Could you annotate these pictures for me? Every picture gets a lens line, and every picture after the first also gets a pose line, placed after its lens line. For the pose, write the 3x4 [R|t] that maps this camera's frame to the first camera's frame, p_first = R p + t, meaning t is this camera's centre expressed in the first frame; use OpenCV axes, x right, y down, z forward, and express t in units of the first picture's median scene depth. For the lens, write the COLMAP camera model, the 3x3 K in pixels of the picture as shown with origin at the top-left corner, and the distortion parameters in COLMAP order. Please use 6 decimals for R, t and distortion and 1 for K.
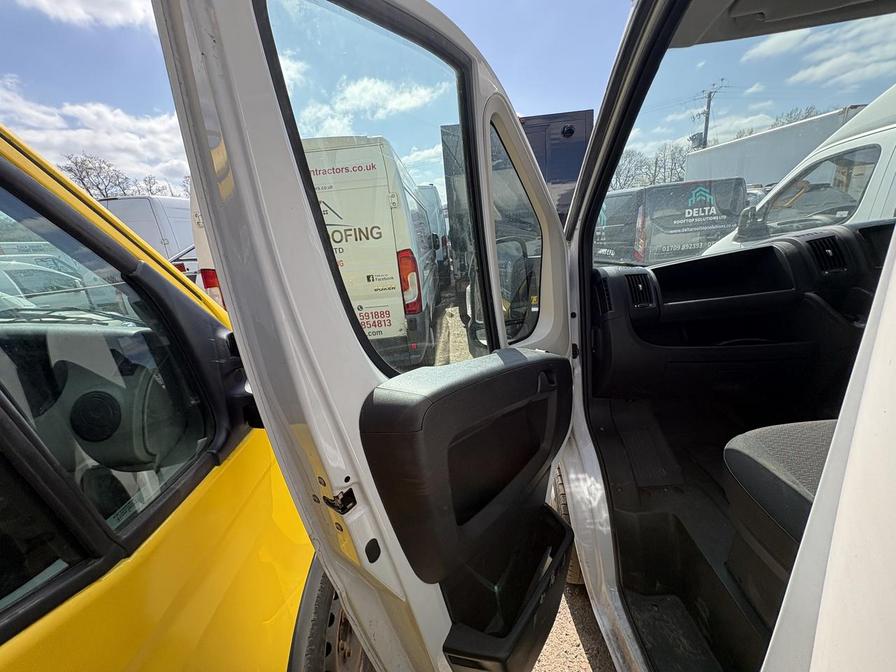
lens RADIAL K [[350.7, 0, 452.4], [0, 350.7, 339.0], [0, 0, 1]] dist [-0.000012, -0.000071]
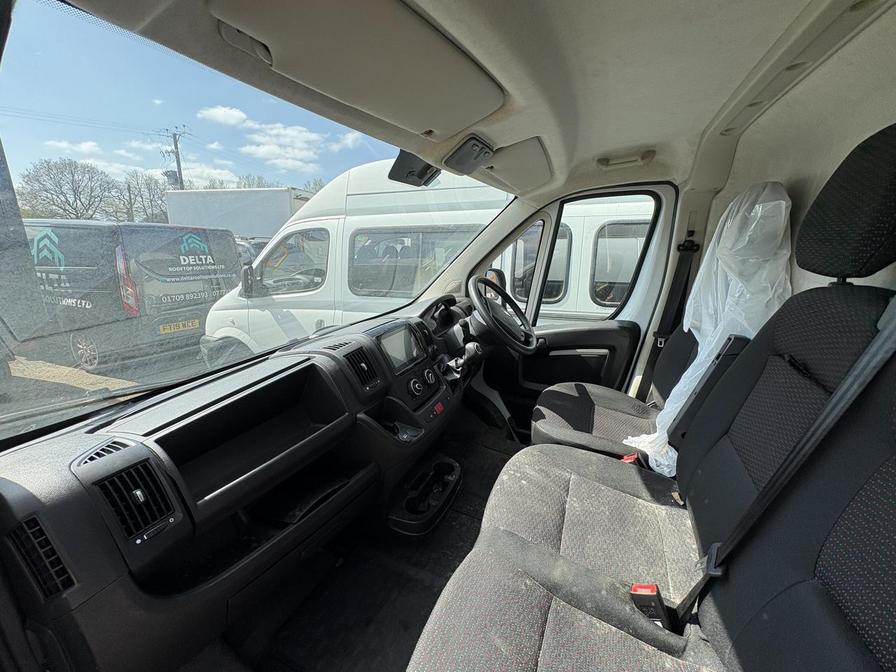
lens RADIAL K [[360.3, 0, 445.7], [0, 360.3, 333.8], [0, 0, 1]] dist [-0.000614, -0.000186]
pose [[0.371224, -0.114947, 0.921401, 0.079976], [0.221034, 0.974723, 0.032547, -0.088466], [-0.901852, 0.191579, 0.387247, 0.117013]]
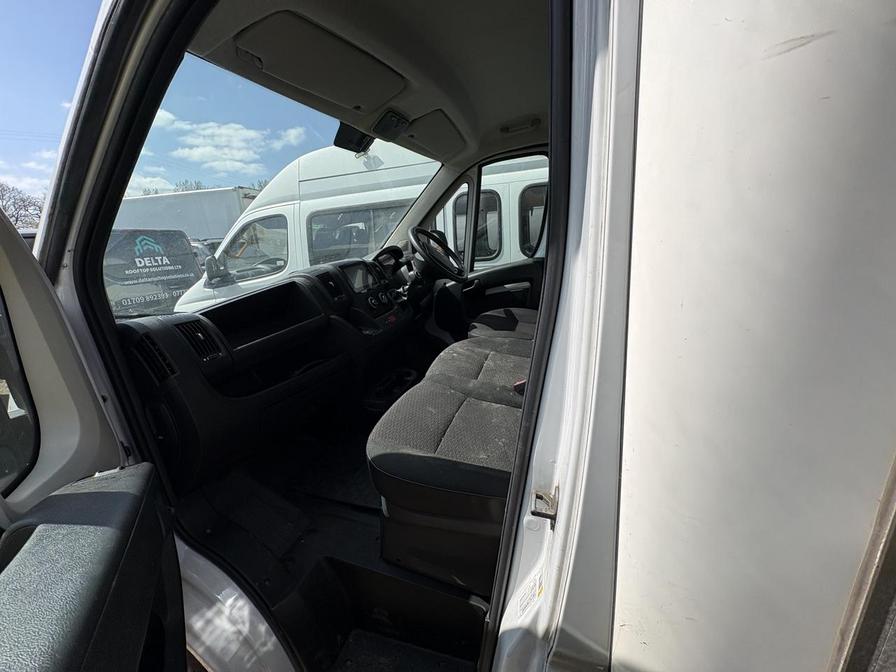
lens RADIAL K [[358.6, 0, 448.0], [0, 358.6, 336.0], [0, 0, 1]] dist [-0.000577, -0.000016]
pose [[0.269515, -0.178177, 0.946369, -0.026270], [0.319207, 0.943704, 0.086769, -0.011915], [-0.908553, 0.278702, 0.311218, 0.070871]]
